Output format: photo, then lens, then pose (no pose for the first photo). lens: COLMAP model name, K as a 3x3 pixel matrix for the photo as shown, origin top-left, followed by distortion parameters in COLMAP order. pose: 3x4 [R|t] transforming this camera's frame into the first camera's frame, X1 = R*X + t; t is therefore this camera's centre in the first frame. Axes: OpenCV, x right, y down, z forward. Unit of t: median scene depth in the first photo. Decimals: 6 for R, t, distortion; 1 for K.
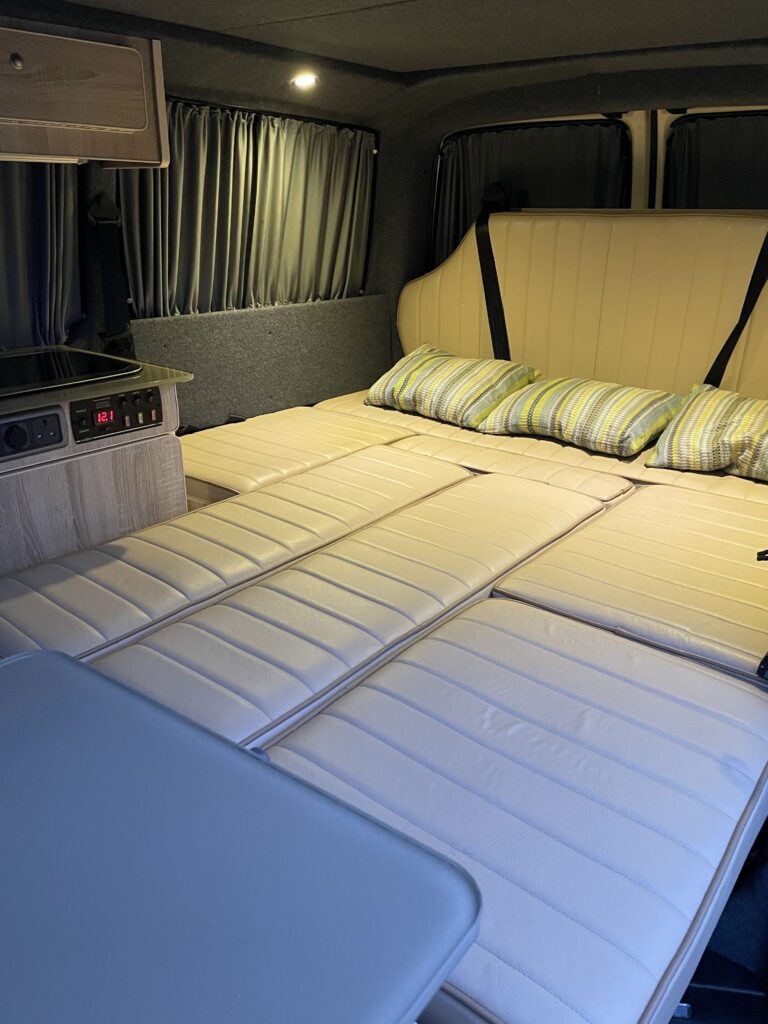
lens RADIAL K [[786.9, 0, 384.0], [0, 786.9, 512.0], [0, 0, 1]] dist [0.085523, -0.115783]
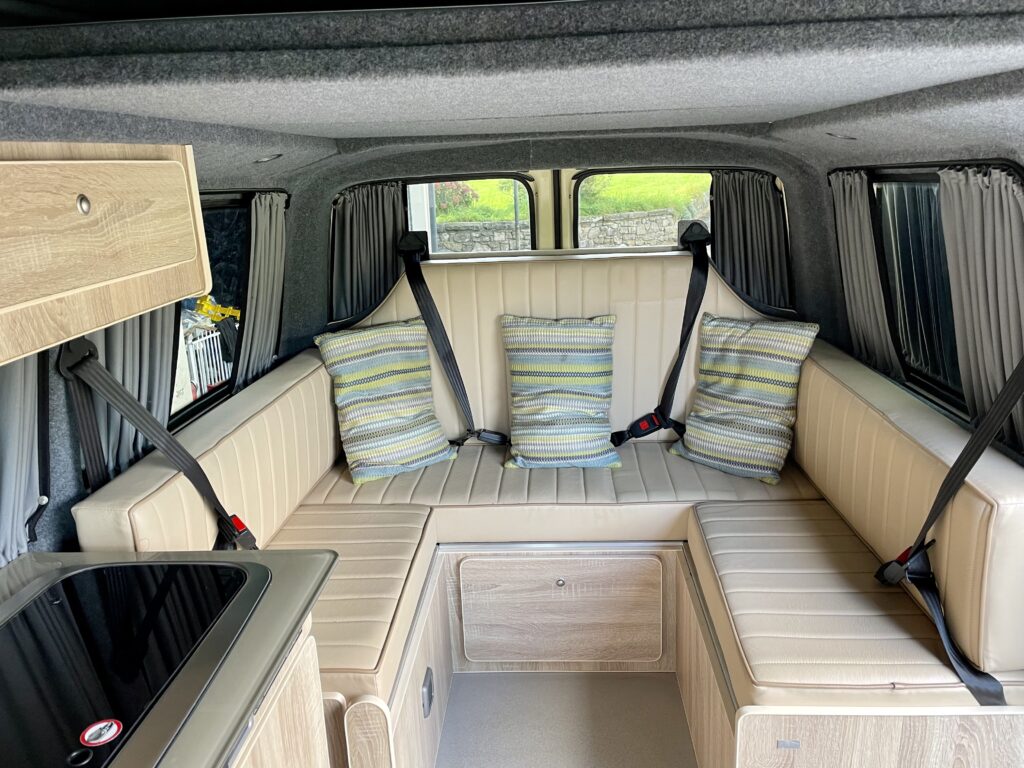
lens RADIAL K [[794.8, 0, 517.4], [0, 794.8, 368.7], [0, 0, 1]] dist [-0.002852, -0.010064]
pose [[0.814149, -0.178819, 0.552436, -0.366465], [0.243813, 0.968743, -0.045742, -0.206103], [-0.526989, 0.171932, 0.832300, 0.183005]]
